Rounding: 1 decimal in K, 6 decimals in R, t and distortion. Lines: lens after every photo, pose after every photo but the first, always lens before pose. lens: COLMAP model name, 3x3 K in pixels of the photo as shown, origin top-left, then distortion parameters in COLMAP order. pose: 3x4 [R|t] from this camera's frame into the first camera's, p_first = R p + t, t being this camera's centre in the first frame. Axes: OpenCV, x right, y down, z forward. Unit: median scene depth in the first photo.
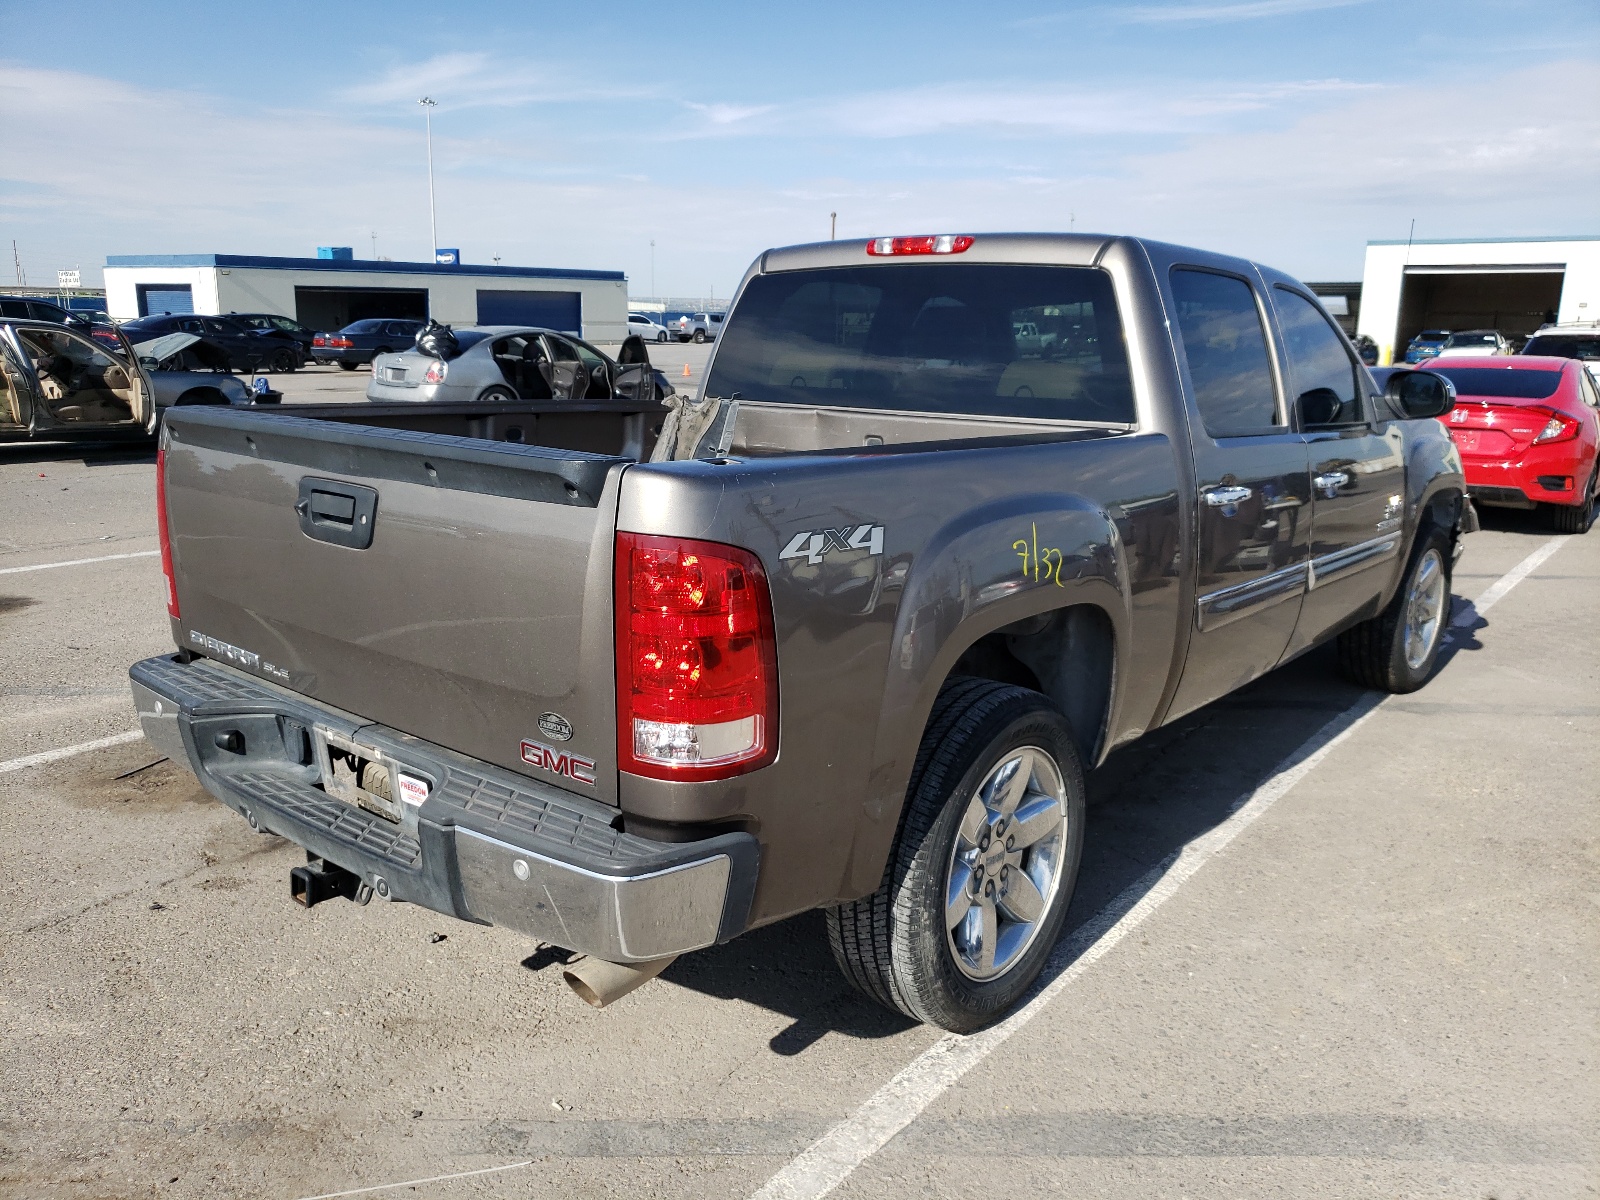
lens RADIAL K [[1241.1, 0, 800.0], [0, 1241.1, 600.0], [0, 0, 1]] dist [0.007298, 0.005807]
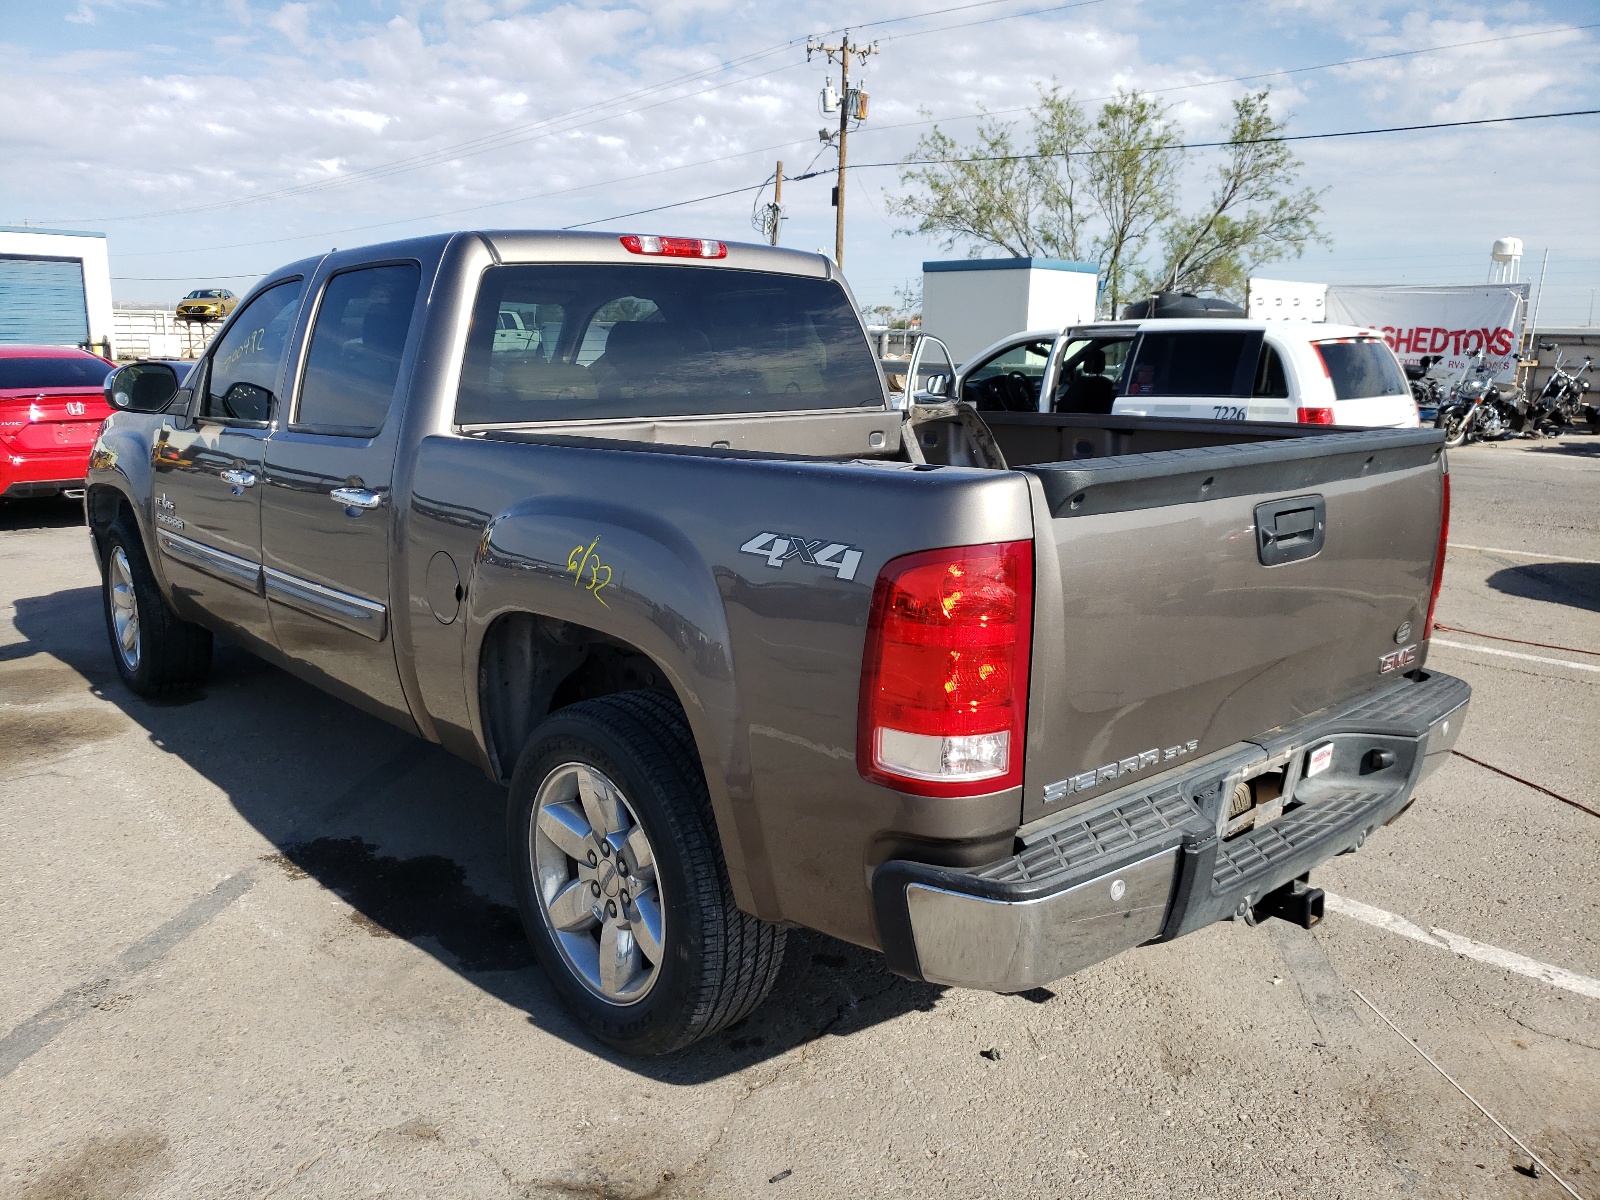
lens RADIAL K [[1241.1, 0, 800.0], [0, 1241.1, 600.0], [0, 0, 1]] dist [0.007298, 0.005807]
pose [[0.148121, -0.220753, 0.964017, -0.914597], [0.207522, 0.960005, 0.187948, -0.185235], [-0.966951, 0.172215, 0.188008, 0.783853]]
